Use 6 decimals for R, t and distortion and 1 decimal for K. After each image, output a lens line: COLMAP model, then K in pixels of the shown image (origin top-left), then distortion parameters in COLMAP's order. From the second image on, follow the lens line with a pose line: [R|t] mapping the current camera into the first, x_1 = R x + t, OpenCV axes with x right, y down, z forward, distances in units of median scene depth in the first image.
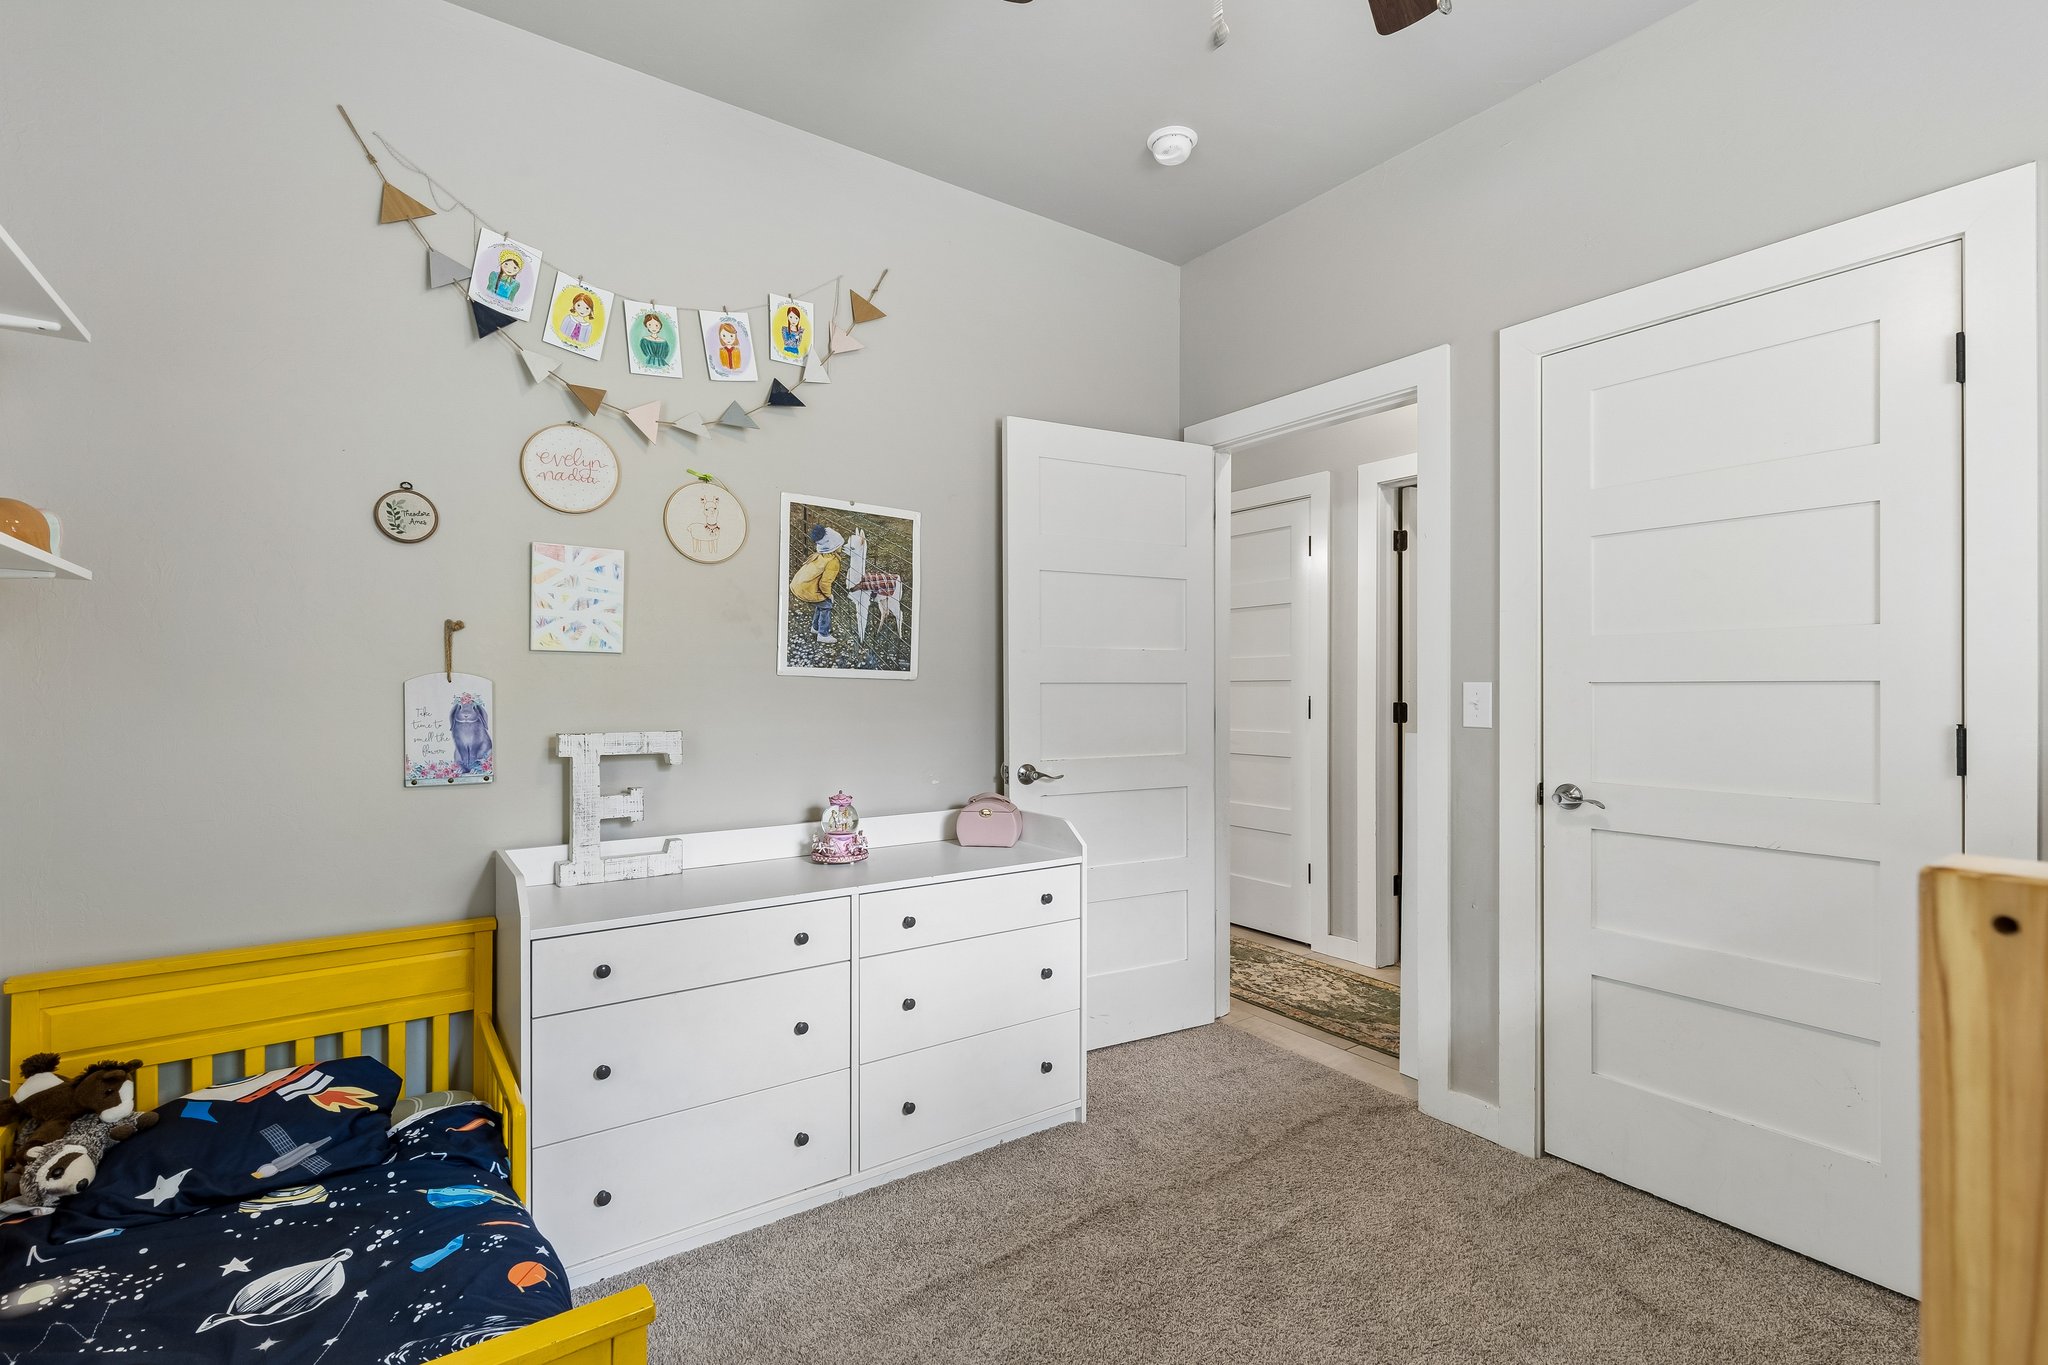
lens RADIAL K [[927.9, 0, 1022.2], [0, 927.9, 684.6], [0, 0, 1]] dist [0.010413, -0.000110]
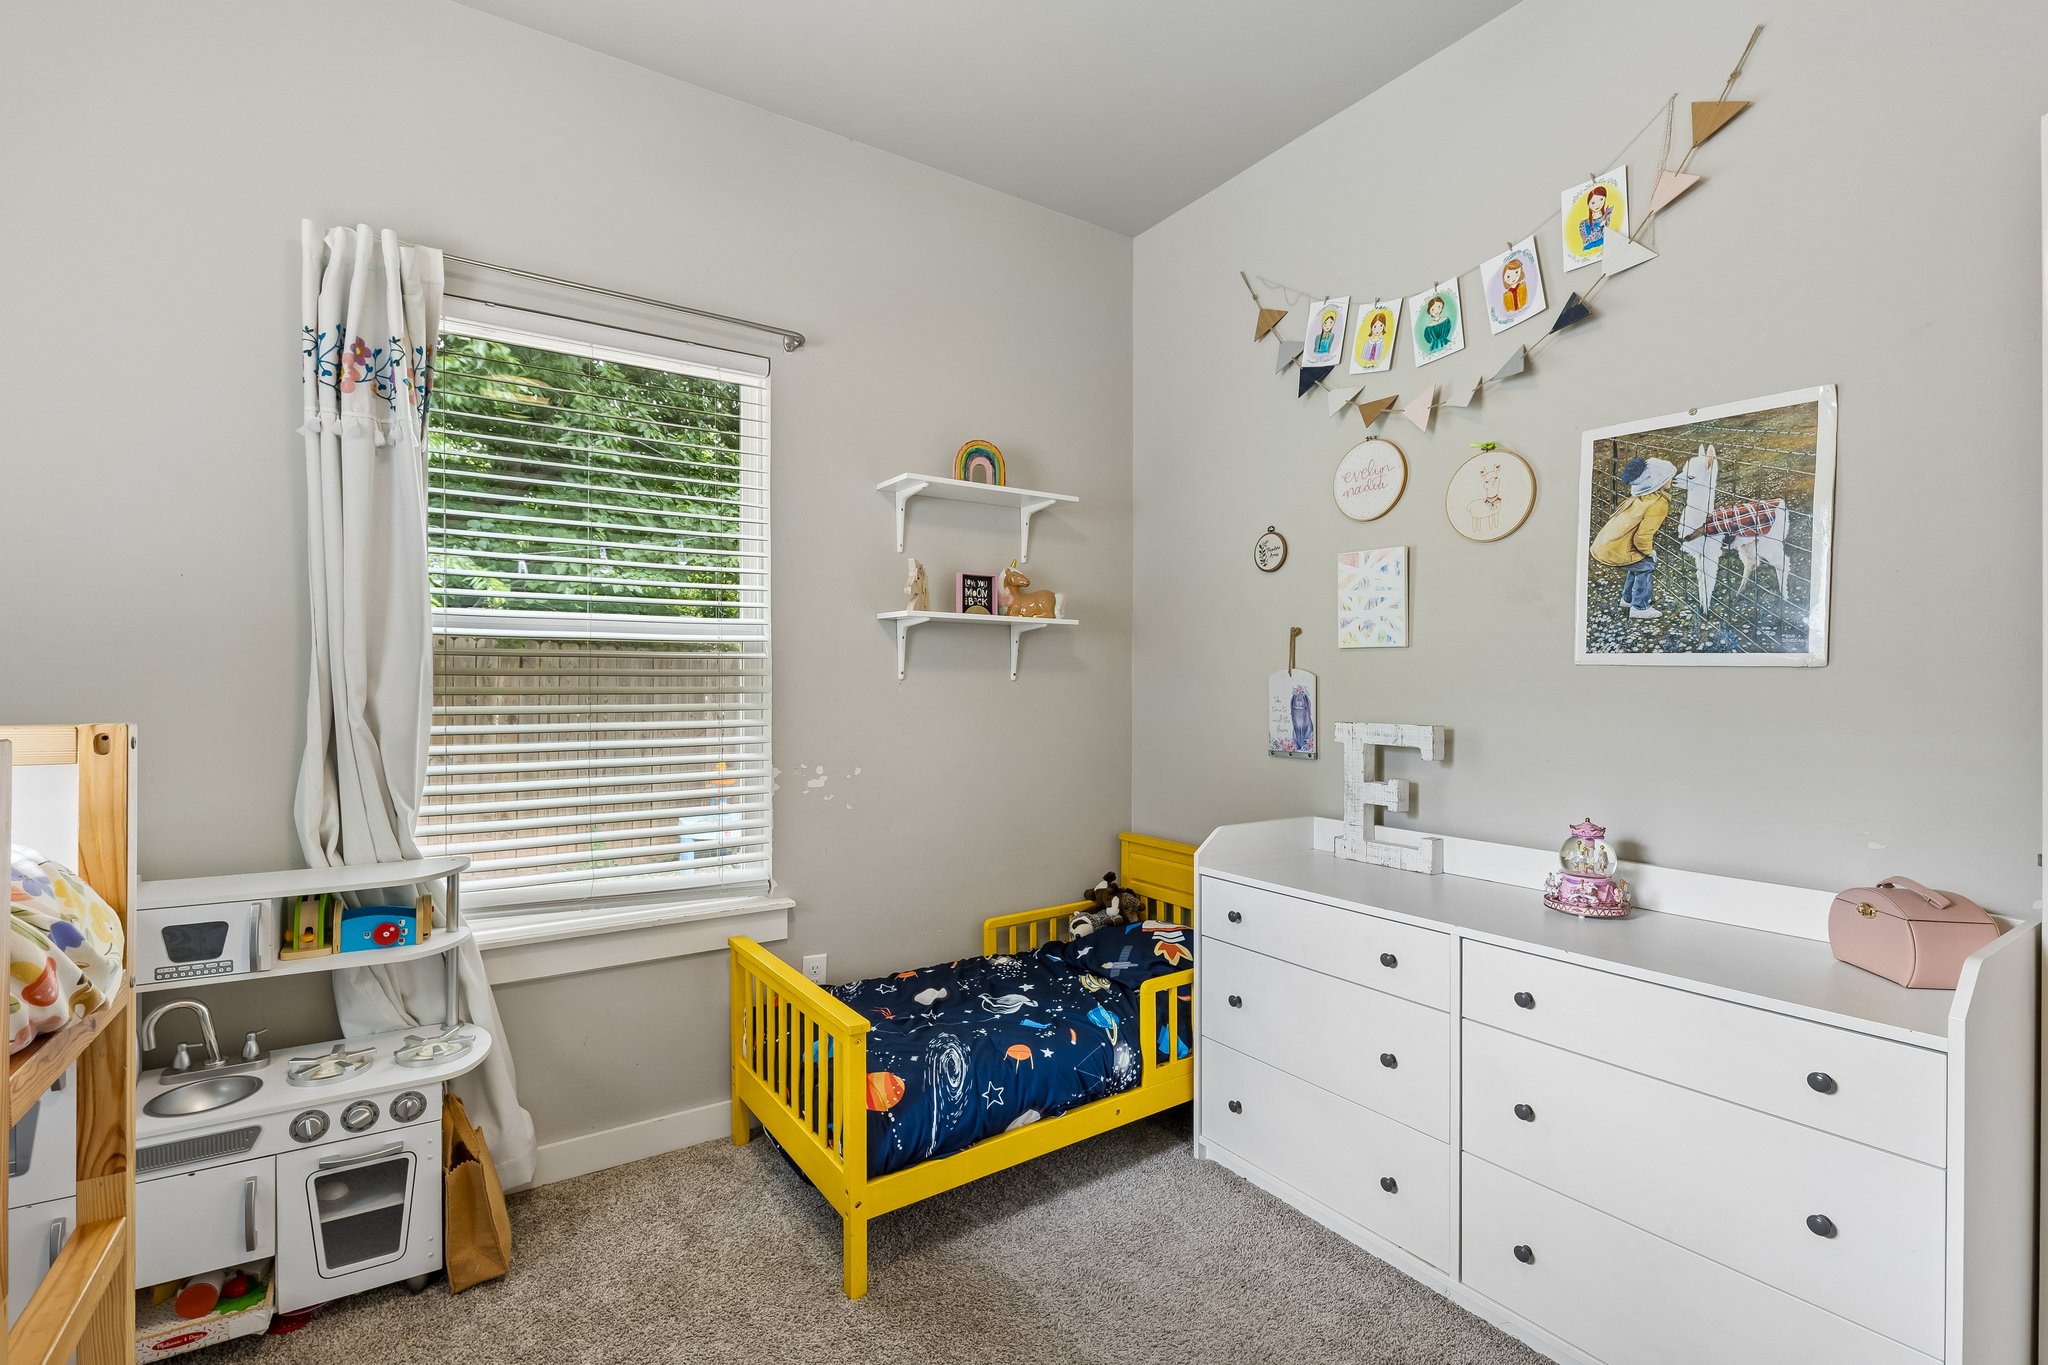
lens RADIAL K [[936.3, 0, 1037.6], [0, 936.3, 687.7], [0, 0, 1]] dist [-0.000976, -0.000395]
pose [[-0.017993, 0.002001, -0.999836, 0.541814], [-0.001260, 0.999997, 0.002024, 0.008507], [0.999837, 0.001296, -0.017990, 0.551990]]
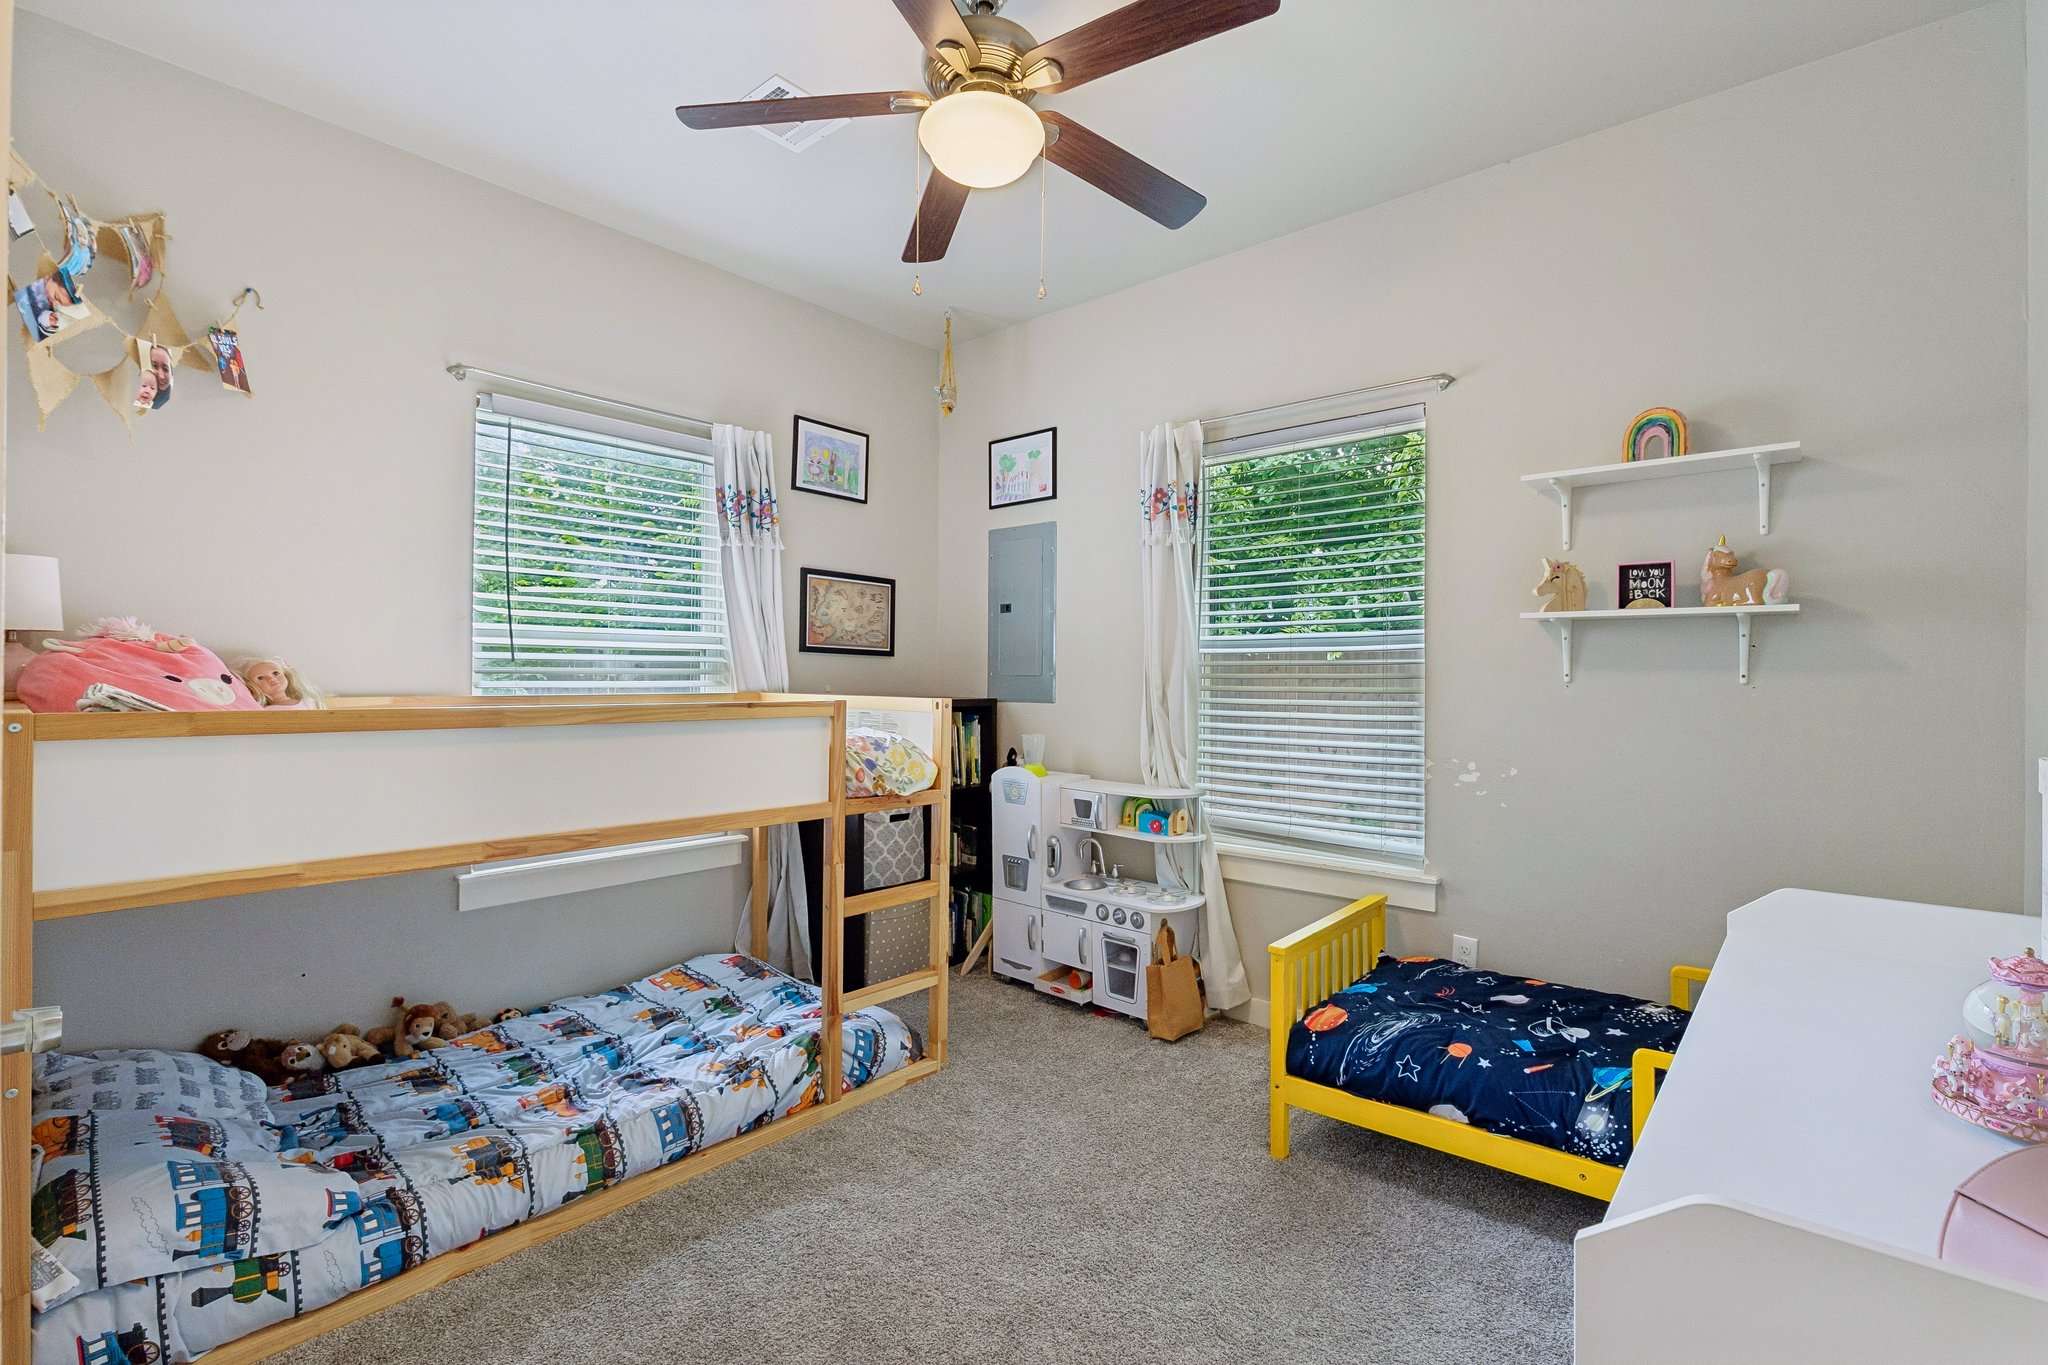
lens RADIAL K [[927.9, 0, 1022.2], [0, 927.9, 684.6], [0, 0, 1]] dist [0.010413, -0.000110]
pose [[-0.971619, -0.009005, -0.236380, 0.299649], [-0.009951, 0.999947, 0.002807, 0.006963], [0.236342, 0.005080, -0.971657, 1.229061]]
